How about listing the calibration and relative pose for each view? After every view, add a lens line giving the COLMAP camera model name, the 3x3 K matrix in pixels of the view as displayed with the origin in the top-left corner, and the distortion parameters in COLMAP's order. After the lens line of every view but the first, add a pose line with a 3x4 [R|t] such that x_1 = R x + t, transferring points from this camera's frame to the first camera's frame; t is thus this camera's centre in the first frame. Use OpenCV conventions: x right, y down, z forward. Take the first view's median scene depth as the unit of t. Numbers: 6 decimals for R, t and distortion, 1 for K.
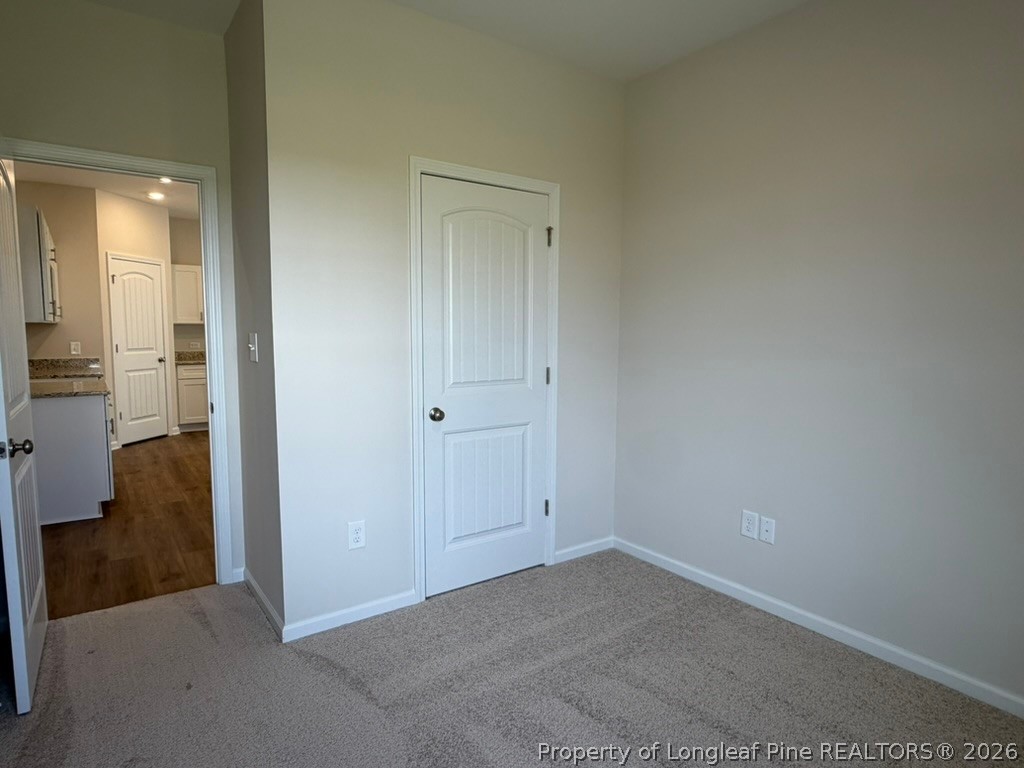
lens RADIAL K [[593.0, 0, 509.6], [0, 593.0, 390.0], [0, 0, 1]] dist [-0.002260, 0.000342]
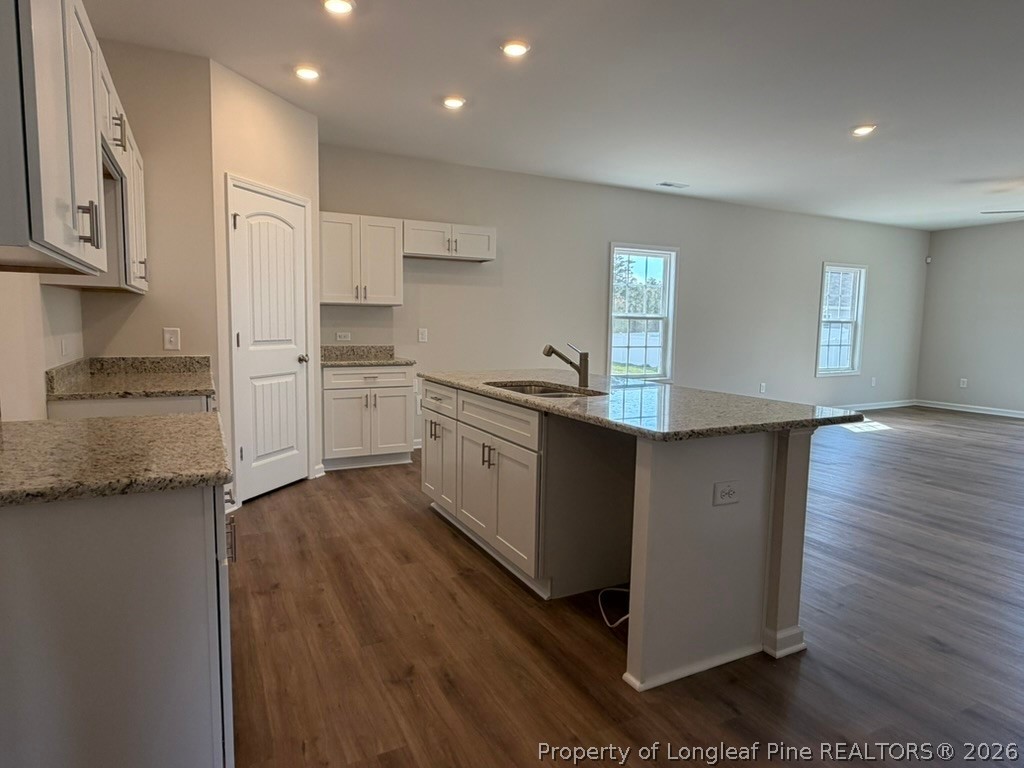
lens RADIAL K [[593.0, 0, 509.6], [0, 593.0, 390.0], [0, 0, 1]] dist [-0.002260, 0.000342]
pose [[0.989384, 0.025563, -0.143061, -0.301816], [-0.024698, 0.999664, 0.007814, -0.030835], [0.143213, -0.004198, 0.989683, 0.442556]]
